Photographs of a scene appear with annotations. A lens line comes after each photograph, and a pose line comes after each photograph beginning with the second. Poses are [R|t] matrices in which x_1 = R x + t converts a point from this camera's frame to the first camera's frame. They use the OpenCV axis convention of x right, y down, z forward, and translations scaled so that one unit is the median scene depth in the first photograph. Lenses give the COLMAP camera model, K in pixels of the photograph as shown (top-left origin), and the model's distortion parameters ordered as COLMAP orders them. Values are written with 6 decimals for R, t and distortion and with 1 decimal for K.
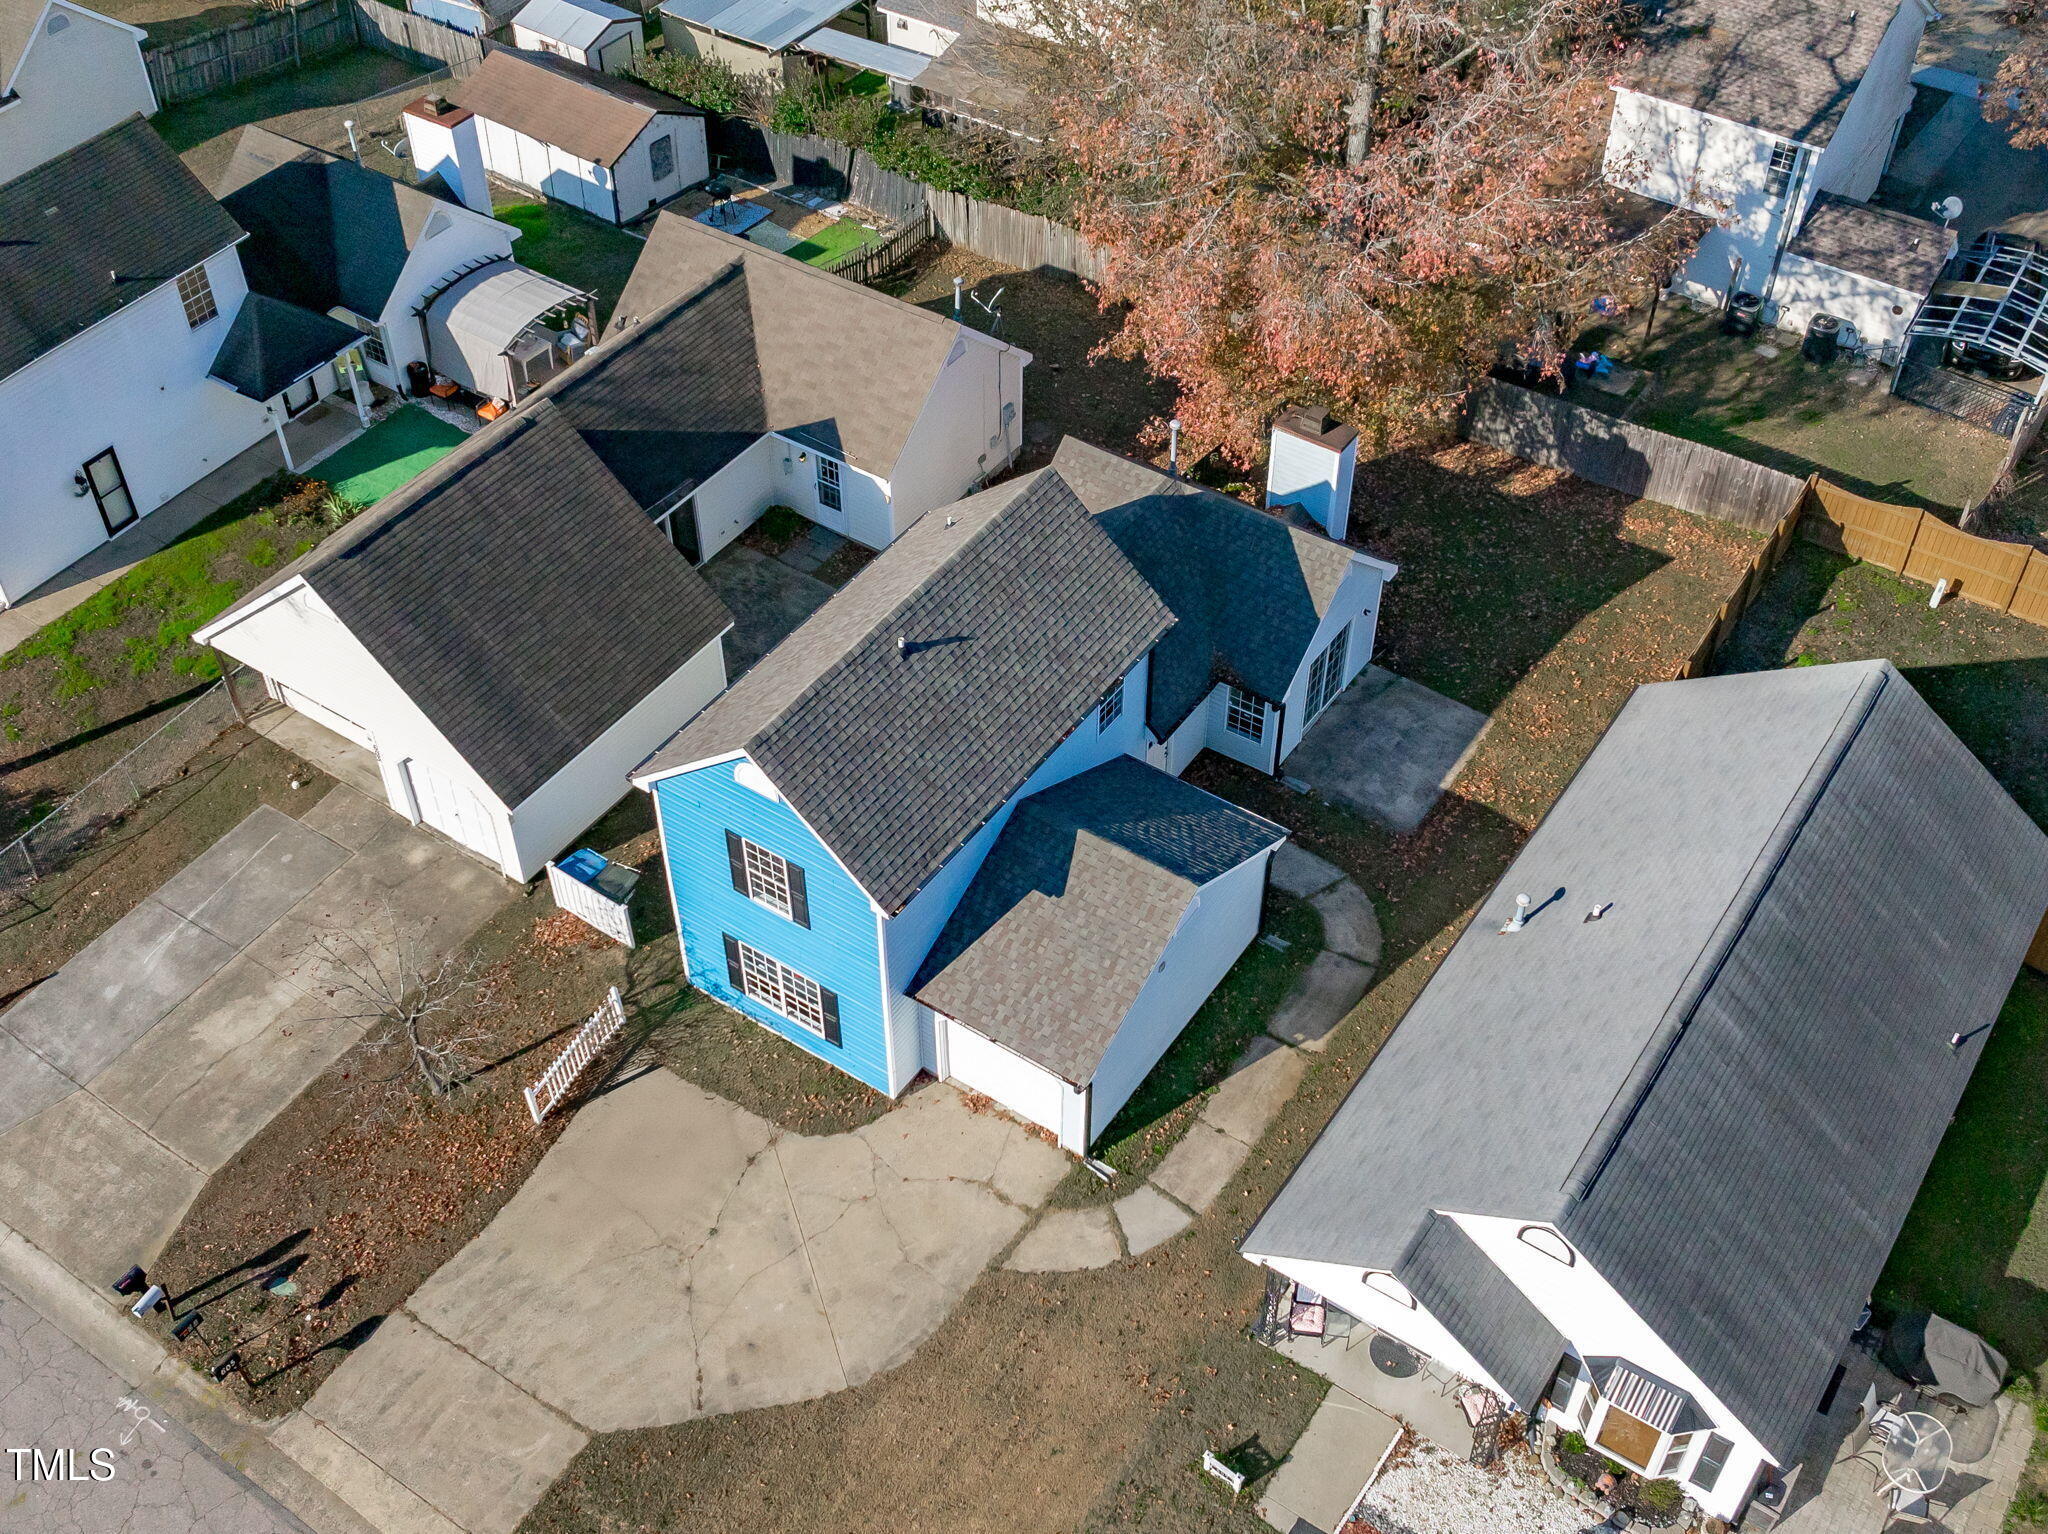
lens RADIAL K [[2235.3, 0, 1024.0], [0, 2235.3, 767.0], [0, 0, 1]] dist [-0.016032, -0.035335]
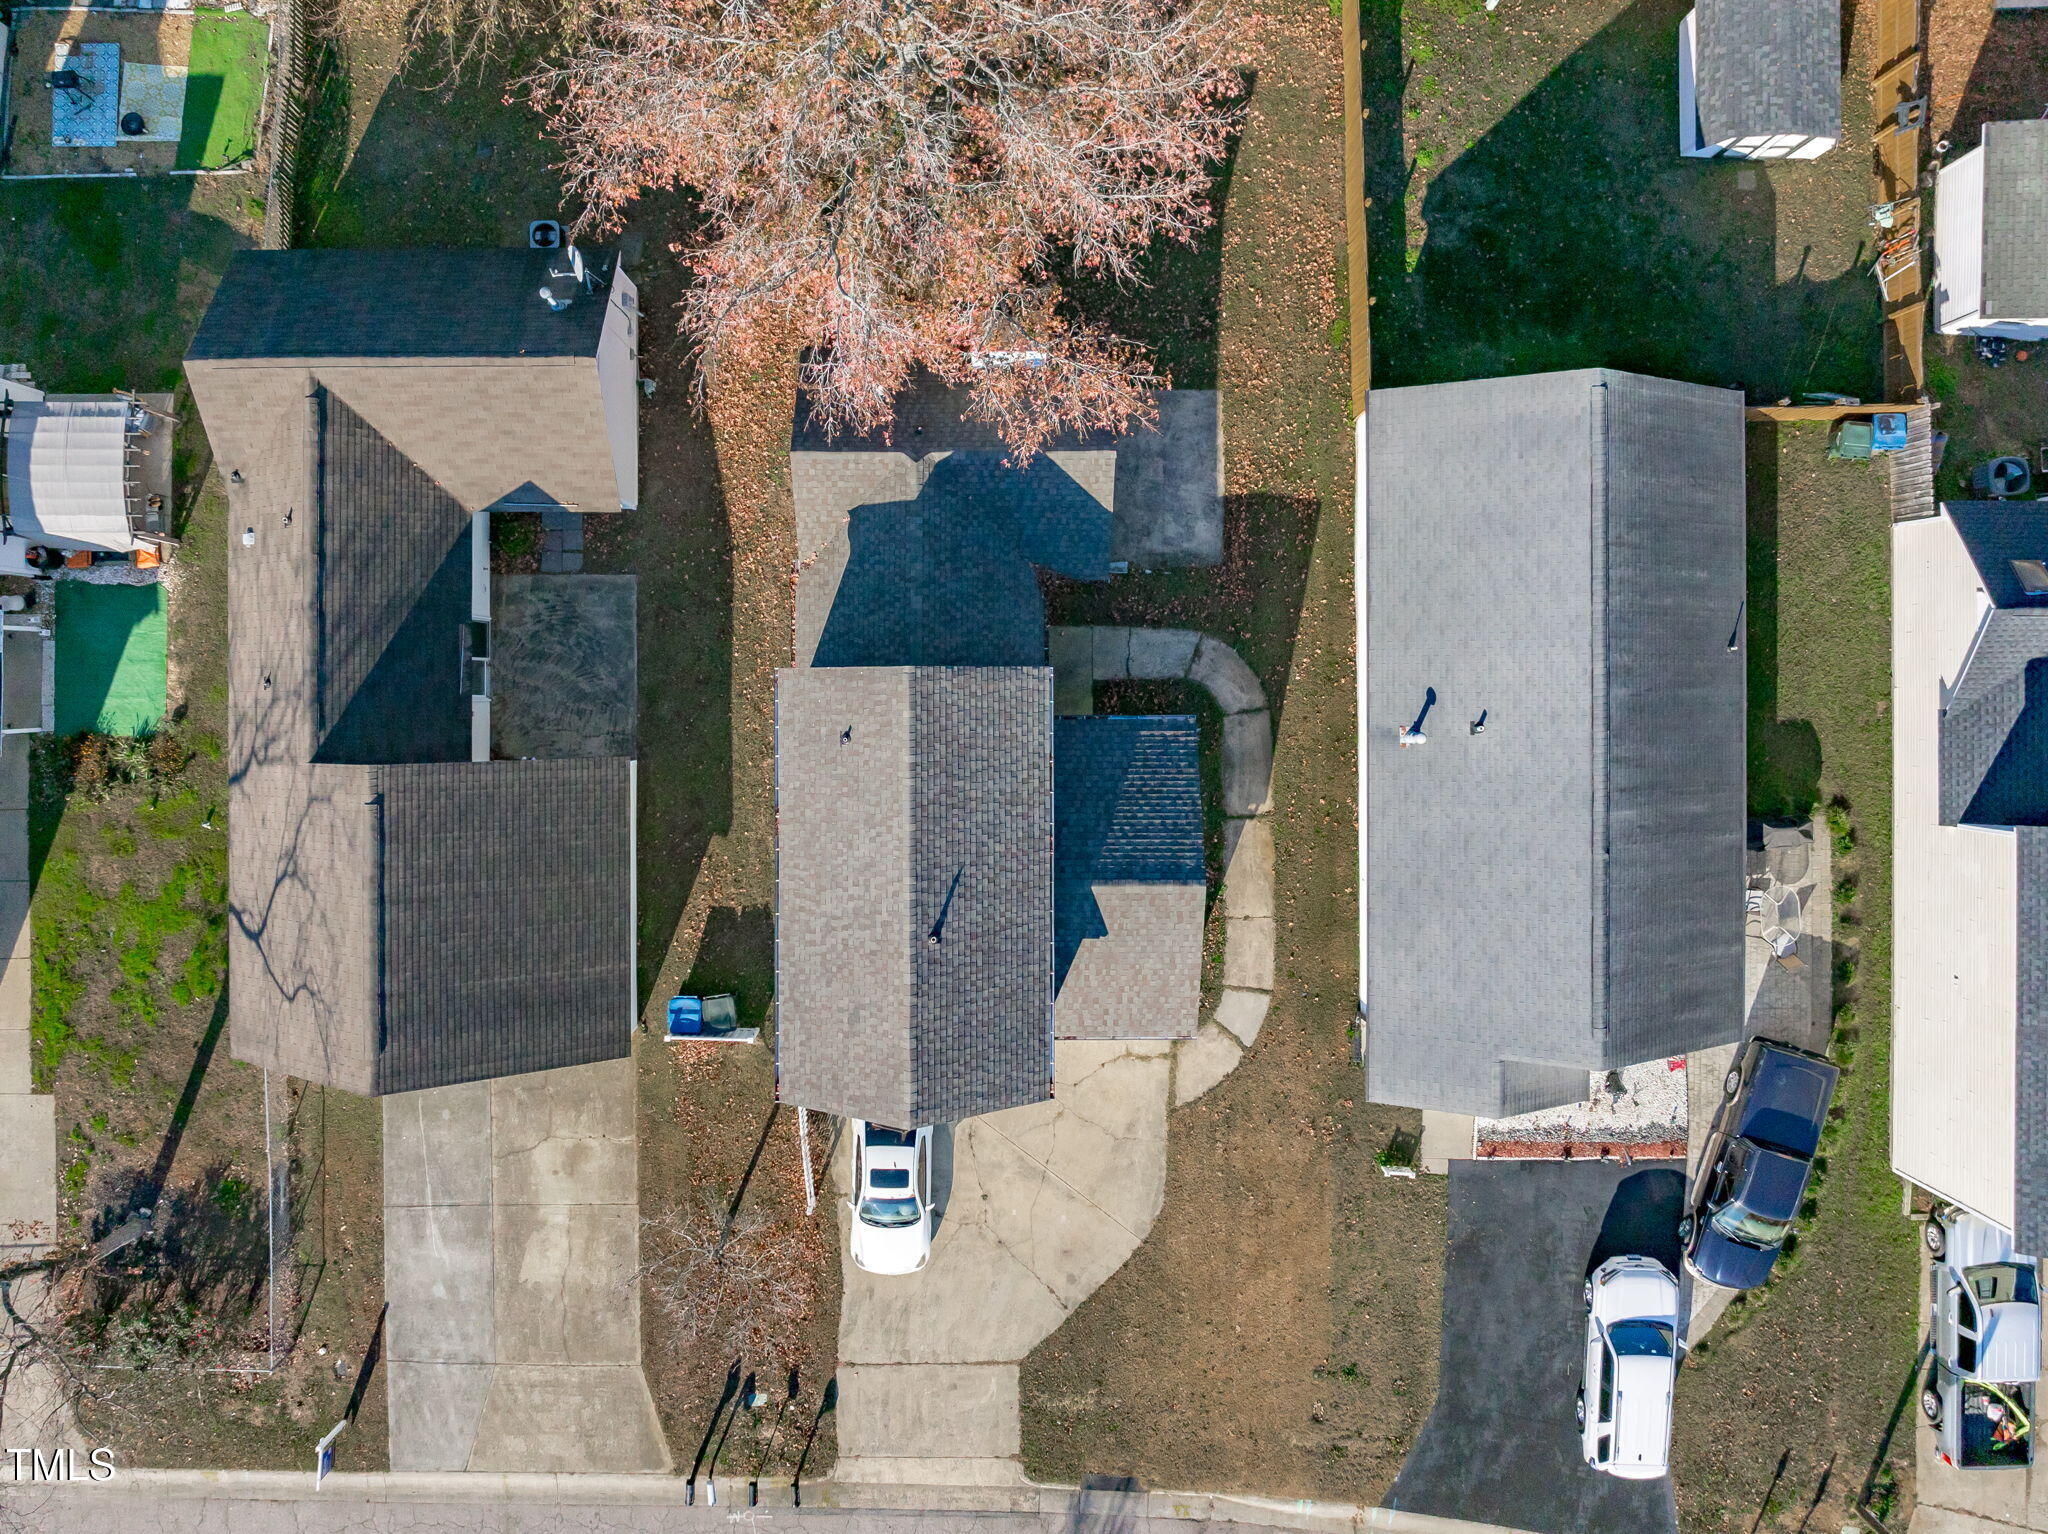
lens RADIAL K [[1764.7, 0, 1020.8], [0, 1764.7, 699.4], [0, 0, 1]] dist [-0.016360, -0.045120]
pose [[0.827481, -0.561425, 0.008788, 0.041601], [0.384639, 0.578181, 0.719556, -0.734702], [-0.409058, -0.592038, 0.694379, 0.413242]]
